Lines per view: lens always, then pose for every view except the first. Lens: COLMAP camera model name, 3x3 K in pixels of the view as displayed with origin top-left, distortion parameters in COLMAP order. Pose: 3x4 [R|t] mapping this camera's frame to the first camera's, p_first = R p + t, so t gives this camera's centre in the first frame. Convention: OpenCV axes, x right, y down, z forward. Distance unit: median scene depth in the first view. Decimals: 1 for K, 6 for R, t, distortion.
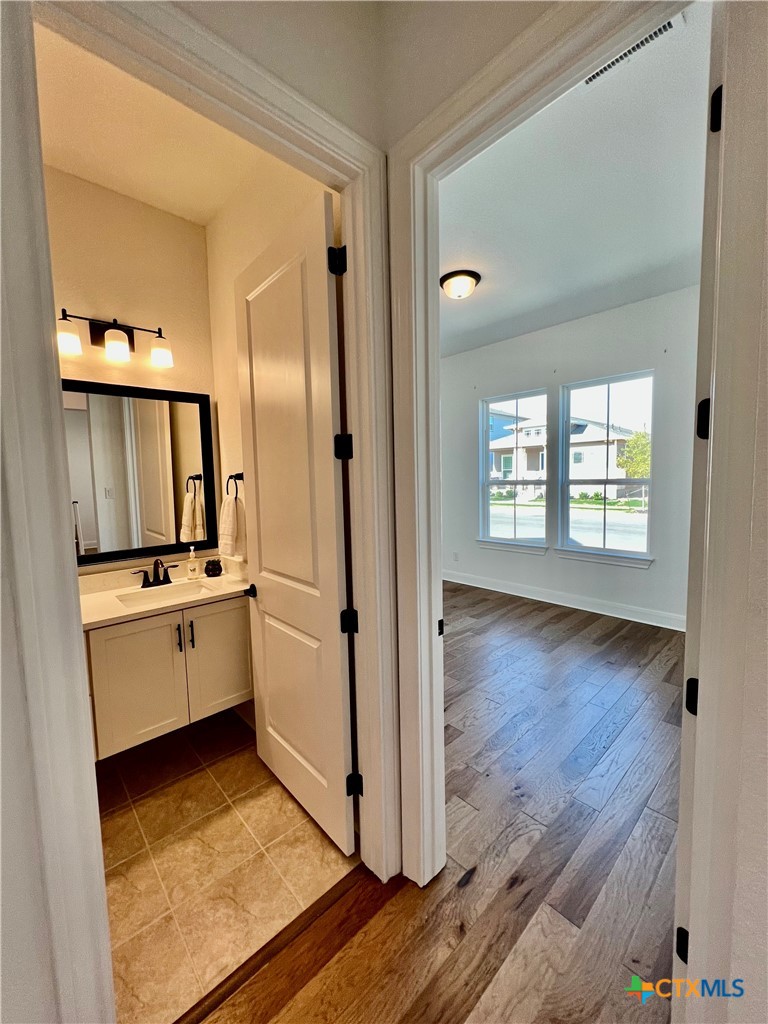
lens RADIAL K [[411.1, 0, 386.4], [0, 411.1, 508.5], [0, 0, 1]] dist [-0.000113, 0.000011]
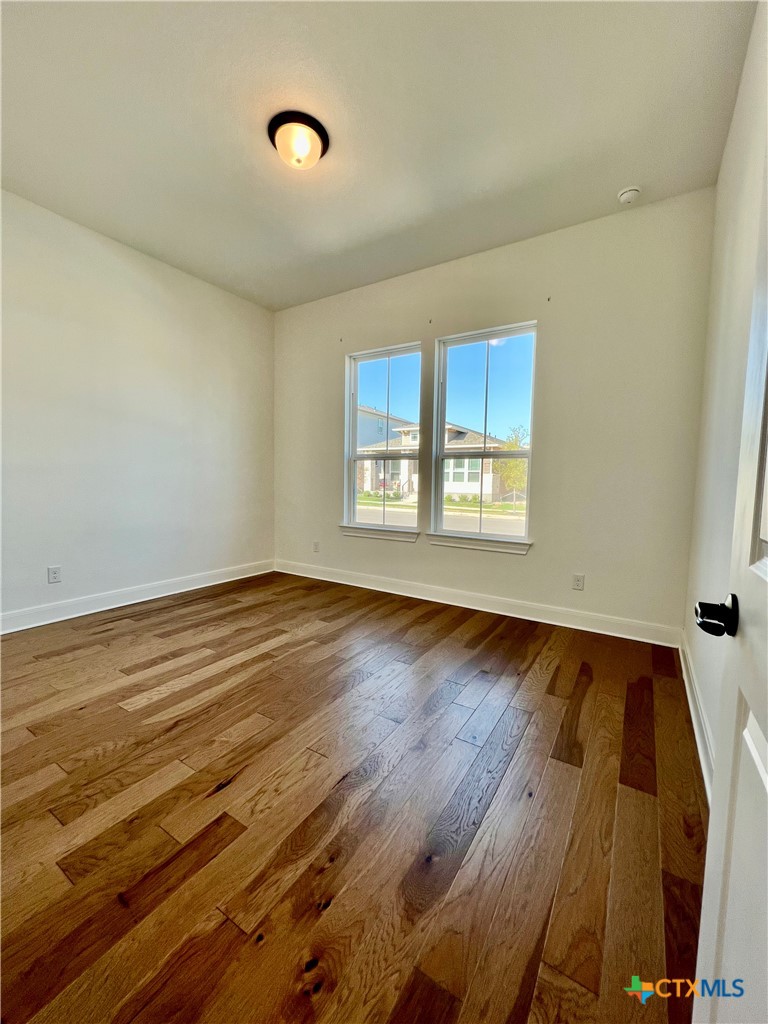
lens RADIAL K [[411.1, 0, 386.4], [0, 411.1, 508.5], [0, 0, 1]] dist [-0.000113, 0.000011]
pose [[0.965787, 0.024327, 0.258192, 0.130100], [-0.022136, 0.999690, -0.011389, 0.066550], [-0.258390, 0.005284, 0.966026, 0.244322]]
